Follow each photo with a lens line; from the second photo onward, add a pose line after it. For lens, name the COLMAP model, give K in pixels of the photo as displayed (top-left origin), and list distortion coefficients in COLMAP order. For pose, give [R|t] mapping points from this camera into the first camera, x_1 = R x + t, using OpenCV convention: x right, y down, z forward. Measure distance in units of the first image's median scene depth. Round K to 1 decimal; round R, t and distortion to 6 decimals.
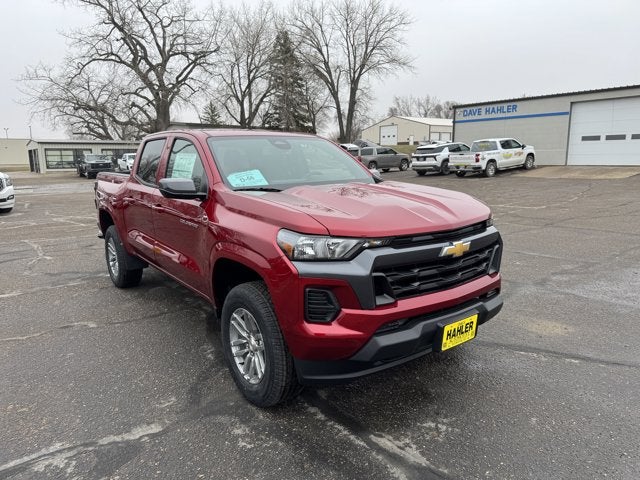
lens RADIAL K [[448.4, 0, 316.2], [0, 448.4, 239.8], [0, 0, 1]] dist [0.044545, -0.056857]
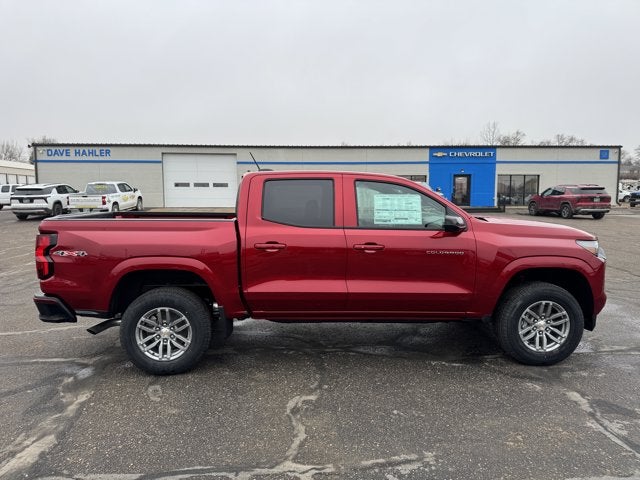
lens RADIAL K [[448.4, 0, 316.2], [0, 448.4, 239.8], [0, 0, 1]] dist [0.044545, -0.056857]
pose [[0.553173, -0.066210, 0.830431, -0.127363], [0.144104, 0.989415, -0.017106, -0.008754], [-0.820508, 0.129131, 0.556859, 0.055291]]
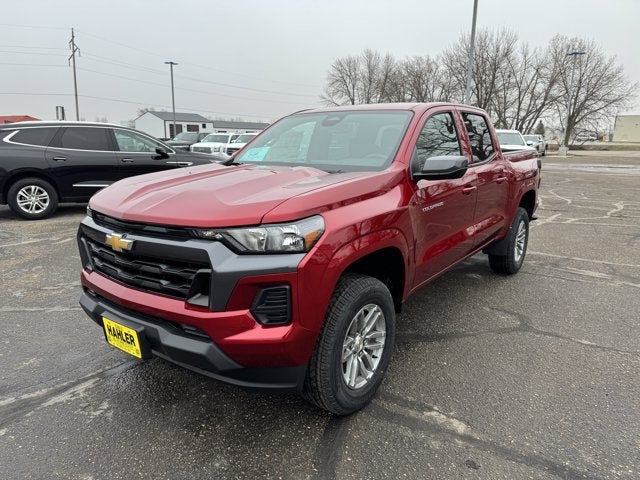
lens RADIAL K [[451.5, 0, 320.0], [0, 451.5, 240.0], [0, 0, 1]] dist [0.051095, -0.059619]
pose [[0.280937, 0.228998, -0.932005, 0.082722], [-0.186012, 0.965694, 0.181206, -0.014401], [0.941527, 0.122456, 0.313896, 0.072379]]
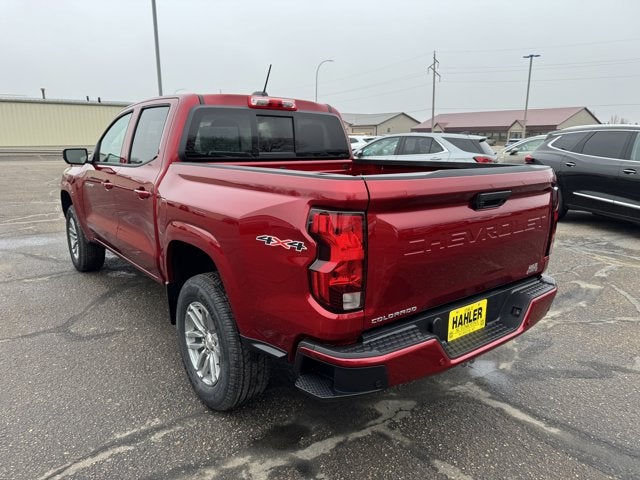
lens RADIAL K [[448.4, 0, 316.2], [0, 448.4, 239.8], [0, 0, 1]] dist [0.044545, -0.056857]
pose [[-0.999748, 0.013618, -0.017830, -0.041514], [0.005566, 0.920407, 0.390922, -0.040060], [0.021734, 0.390724, -0.920251, 0.225049]]
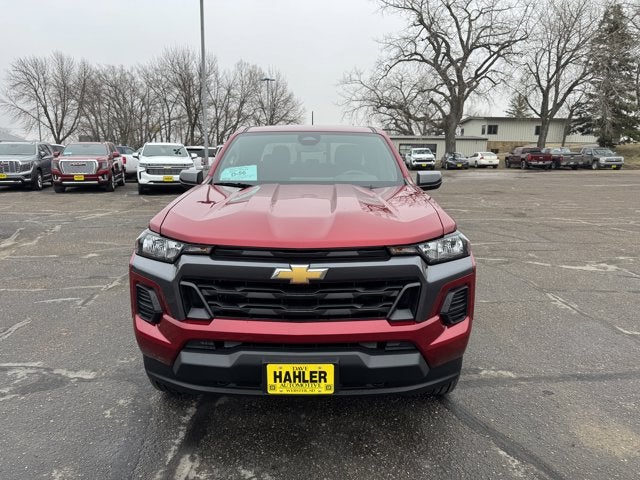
lens RADIAL K [[448.4, 0, 316.2], [0, 448.4, 239.8], [0, 0, 1]] dist [0.044545, -0.056857]
pose [[0.795238, 0.138272, -0.590320, 0.052710], [-0.132238, 0.989763, 0.053692, -0.005684], [0.591700, 0.035364, 0.805382, 0.025301]]
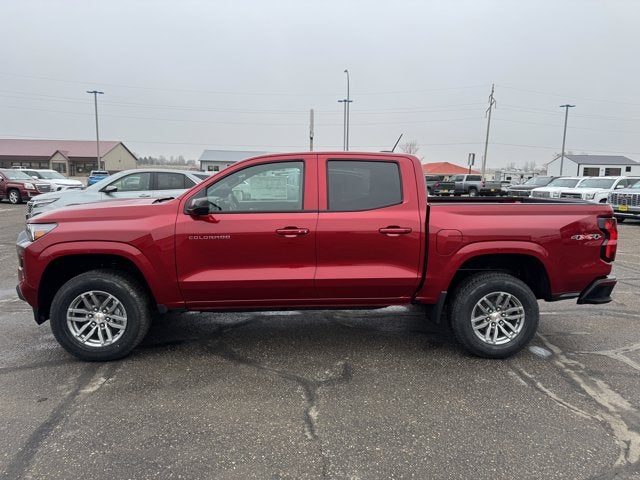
lens RADIAL K [[448.4, 0, 316.2], [0, 448.4, 239.8], [0, 0, 1]] dist [0.044545, -0.056857]
pose [[-0.552359, 0.123334, -0.824432, 0.078161], [-0.159673, 0.955029, 0.249850, -0.036192], [0.818171, 0.269646, -0.507825, 0.183389]]
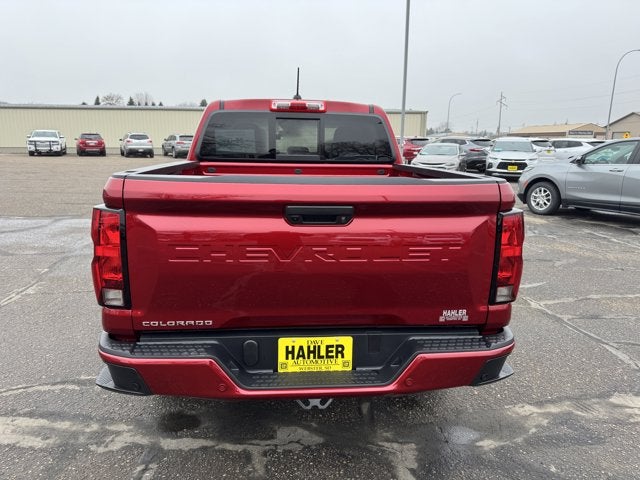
lens RADIAL K [[451.5, 0, 320.0], [0, 451.5, 240.0], [0, 0, 1]] dist [0.051095, -0.059619]
pose [[-0.852105, -0.105167, 0.512695, -0.085667], [0.096975, 0.930914, 0.352129, -0.036729], [-0.514308, 0.349769, -0.783038, 0.210238]]
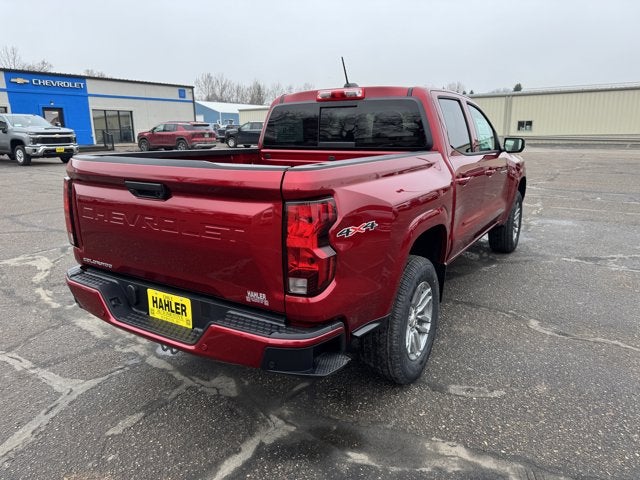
lens RADIAL K [[450.6, 0, 319.0], [0, 450.6, 235.5], [0, 0, 1]] dist [0.045418, -0.049283]
pose [[-0.364376, -0.189780, 0.911709, -0.120118], [0.188705, 0.943657, 0.271849, -0.029291], [-0.911932, 0.271099, -0.308034, 0.174619]]
